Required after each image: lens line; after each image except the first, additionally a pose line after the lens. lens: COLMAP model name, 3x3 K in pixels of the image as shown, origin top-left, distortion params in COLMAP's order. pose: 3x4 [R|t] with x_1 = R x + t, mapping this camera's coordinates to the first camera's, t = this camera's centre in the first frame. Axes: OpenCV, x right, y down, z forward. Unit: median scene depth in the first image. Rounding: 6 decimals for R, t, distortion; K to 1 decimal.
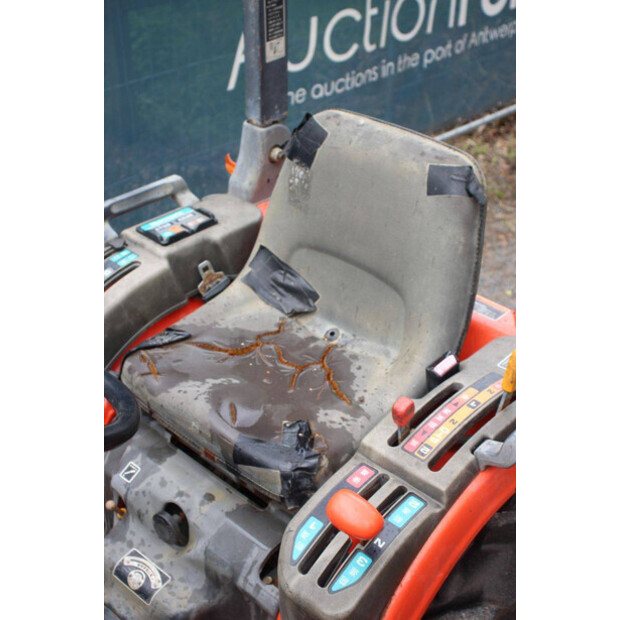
lens RADIAL K [[898.2, 0, 313.1], [0, 898.2, 315.6], [0, 0, 1]] dist [0.085354, 0.000000]
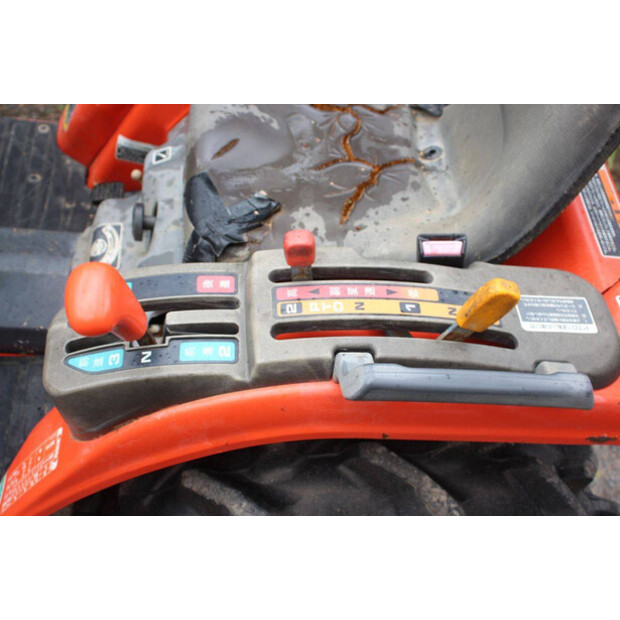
lens RADIAL K [[780.3, 0, 304.9], [0, 780.3, 313.4], [0, 0, 1]] dist [0.033273, 0.000000]
pose [[0.706086, 0.614454, -0.351979, 0.312571], [-0.502002, 0.784912, 0.363190, -0.070715], [0.499436, -0.079749, 0.862673, 0.411245]]
